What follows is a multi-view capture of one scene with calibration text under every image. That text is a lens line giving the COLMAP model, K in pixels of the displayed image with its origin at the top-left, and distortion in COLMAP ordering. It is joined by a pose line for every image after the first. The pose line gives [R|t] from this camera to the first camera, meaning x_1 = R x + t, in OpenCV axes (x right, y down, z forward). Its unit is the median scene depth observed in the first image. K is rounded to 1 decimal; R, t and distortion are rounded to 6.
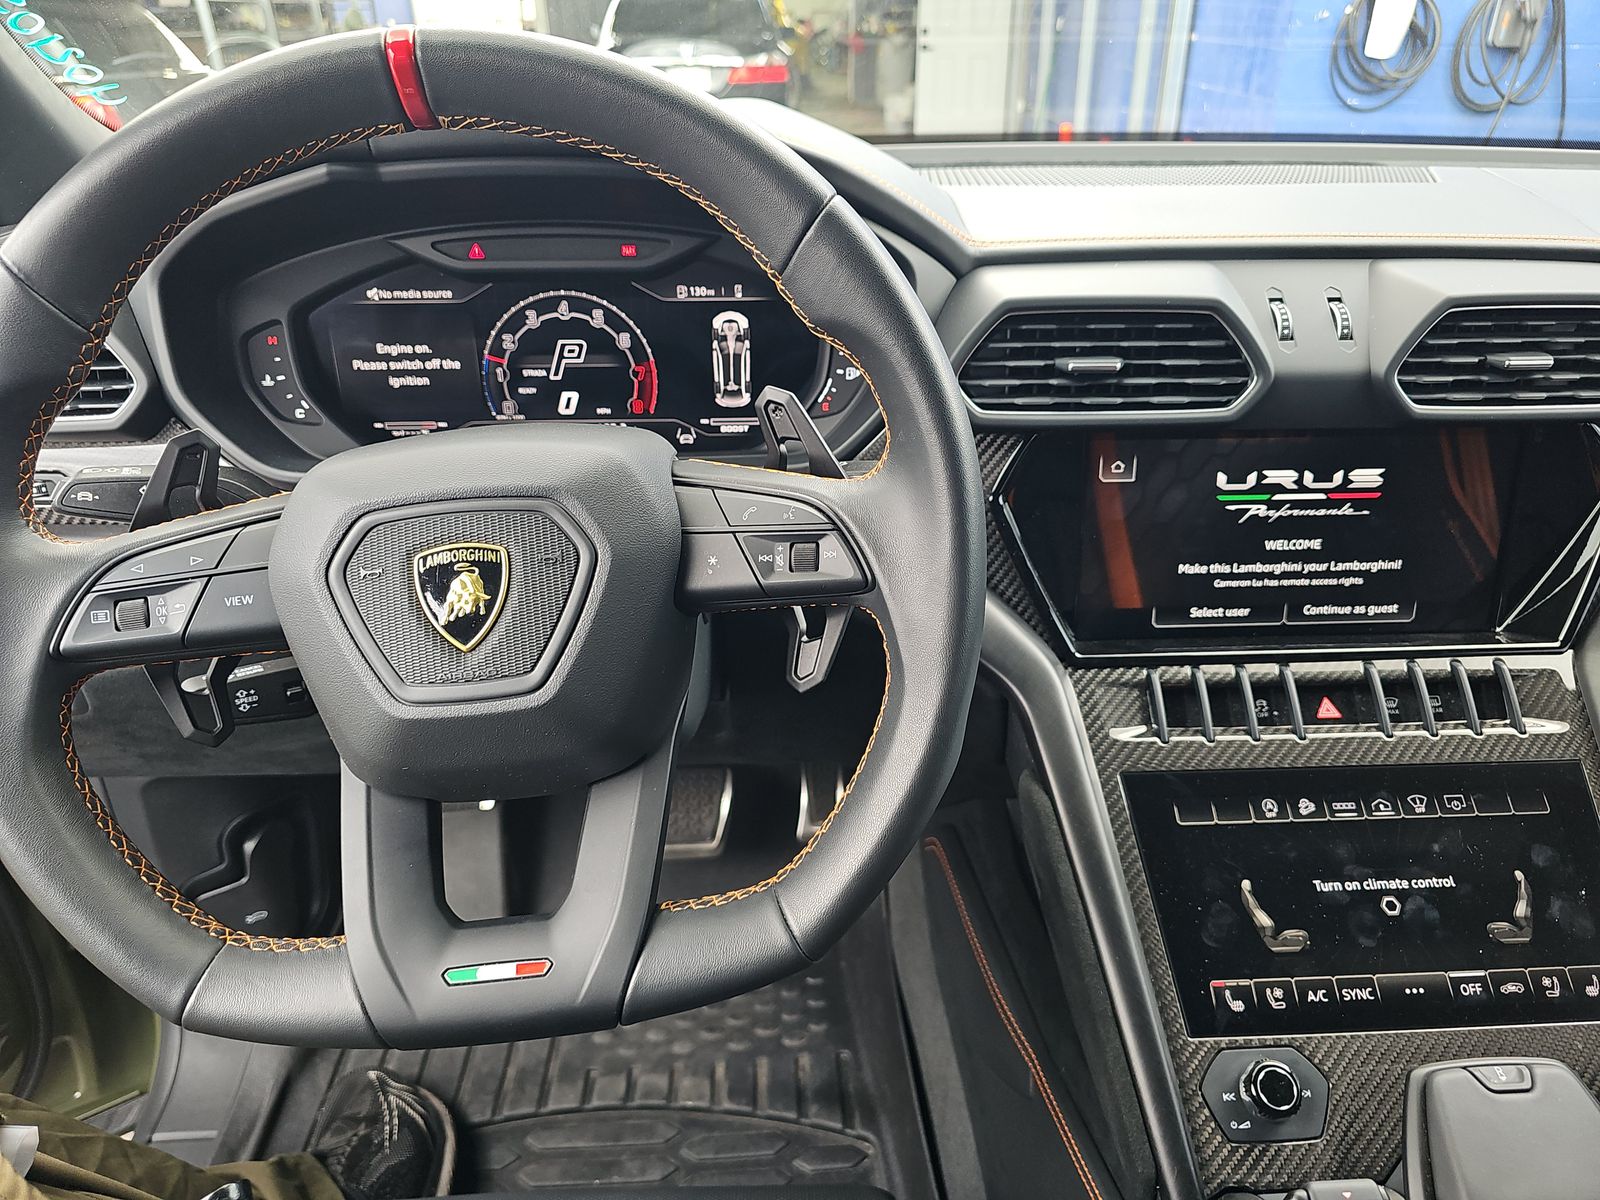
lens RADIAL K [[1040.0, 0, 795.1], [0, 1040.0, 639.3], [0, 0, 1]] dist [0.028621, -0.034755]
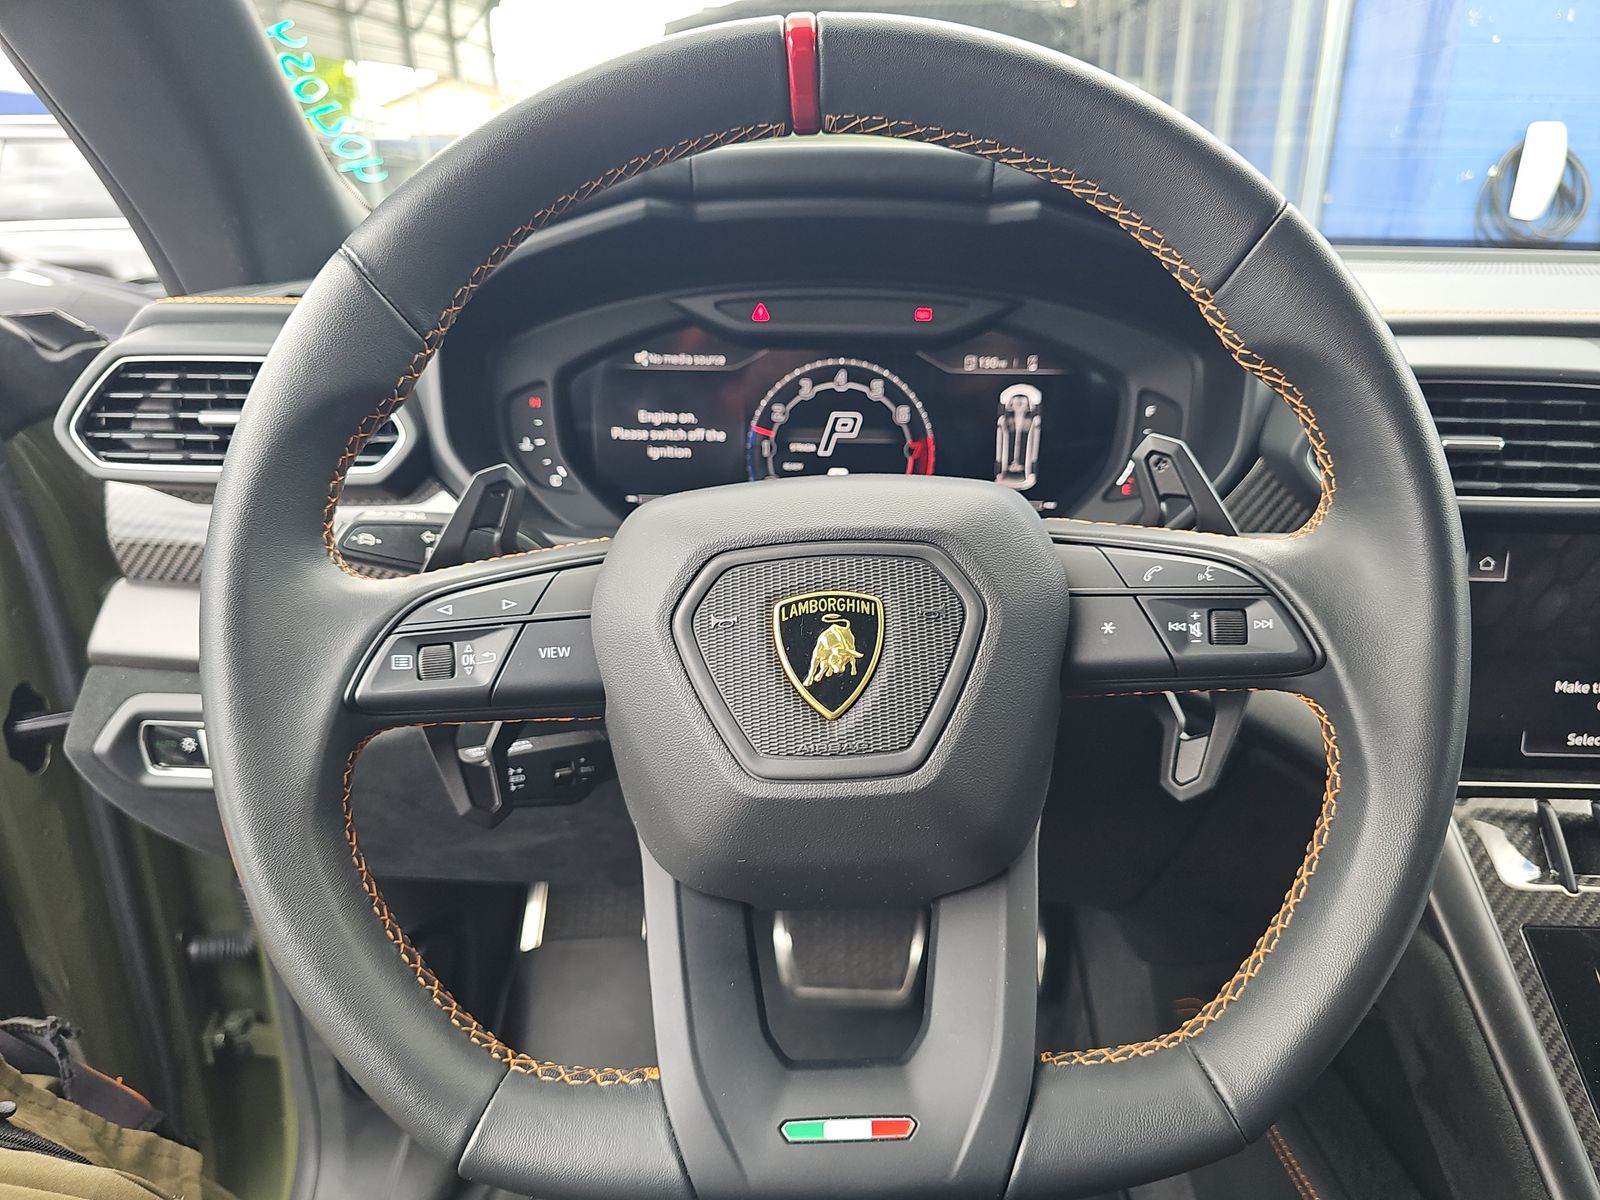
lens RADIAL K [[1049.4, 0, 805.9], [0, 1049.4, 655.2], [0, 0, 1]] dist [0.079343, -0.115248]
pose [[0.996447, 0.038833, -0.074730, -0.184972], [-0.047685, 0.991559, -0.120569, 0.042373], [0.069417, 0.123704, 0.989888, 0.111253]]
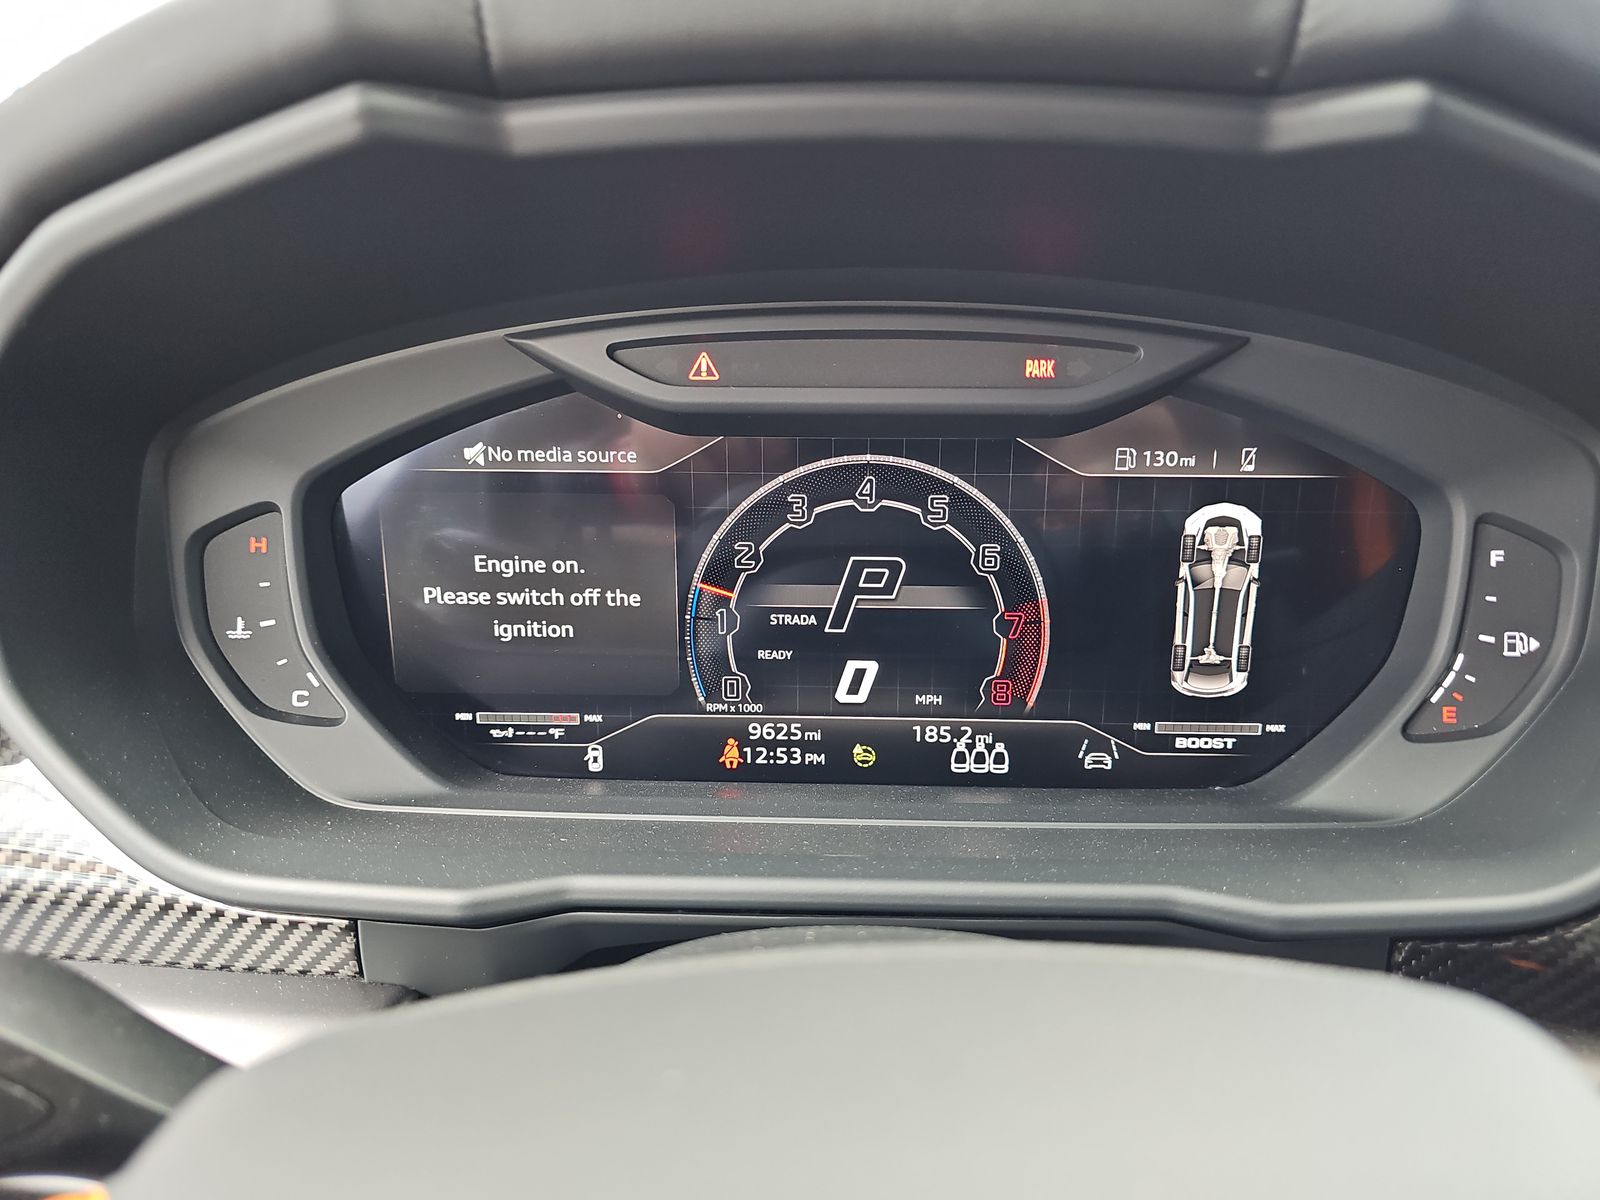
lens RADIAL K [[1040.0, 0, 795.1], [0, 1040.0, 639.3], [0, 0, 1]] dist [0.028621, -0.034755]
pose [[0.995632, 0.032279, -0.087611, -0.224865], [-0.044952, 0.988149, -0.146768, -0.192715], [0.081836, 0.150065, 0.985283, 0.583563]]
